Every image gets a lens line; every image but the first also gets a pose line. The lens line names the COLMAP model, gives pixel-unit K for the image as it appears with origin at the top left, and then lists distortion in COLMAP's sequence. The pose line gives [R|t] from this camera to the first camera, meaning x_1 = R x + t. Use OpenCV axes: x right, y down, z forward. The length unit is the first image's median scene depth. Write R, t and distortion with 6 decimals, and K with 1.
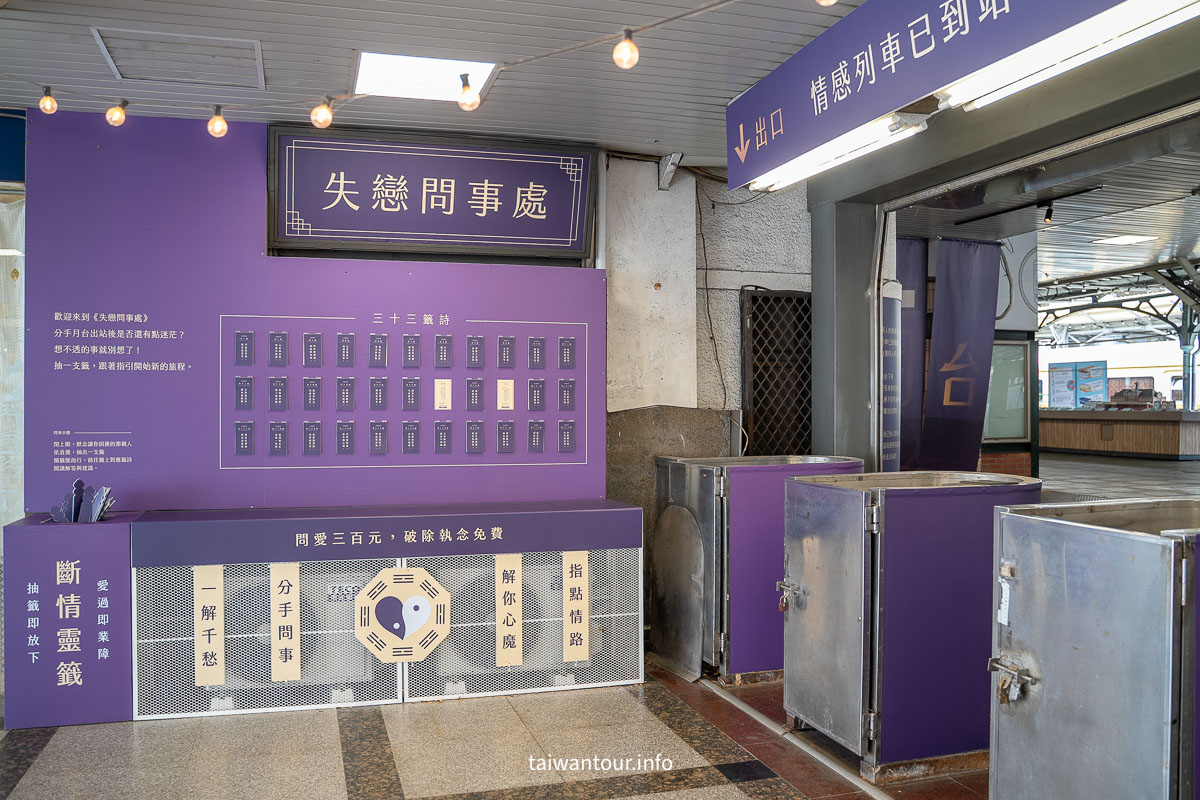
lens RADIAL K [[1005.5, 0, 600.0], [0, 1005.5, 400.0], [0, 0, 1]] dist [-0.098453, 0.083083]
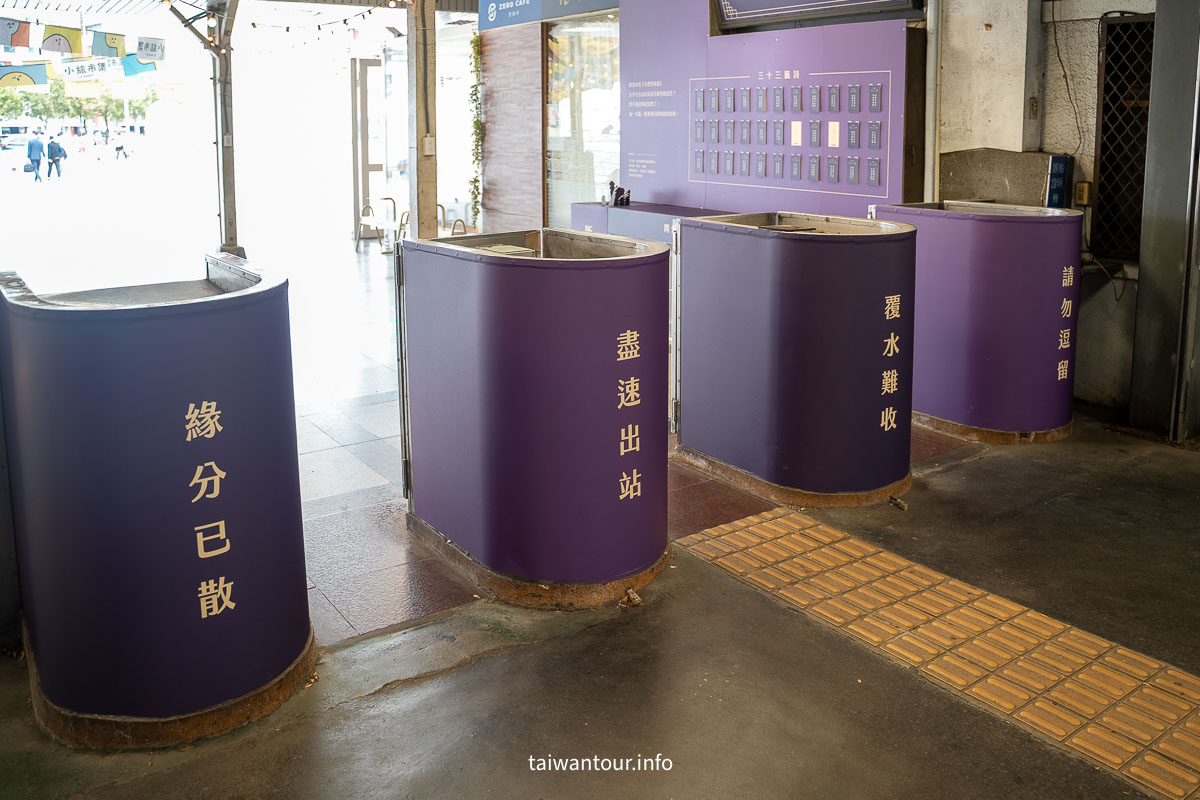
lens RADIAL K [[1005.5, 0, 600.0], [0, 1005.5, 400.0], [0, 0, 1]] dist [-0.098453, 0.083083]
pose [[0.311097, 0.250421, -0.916792, 0.995085], [-0.009933, 0.965465, 0.260345, -0.005356], [0.950326, -0.071886, 0.302840, 0.328544]]
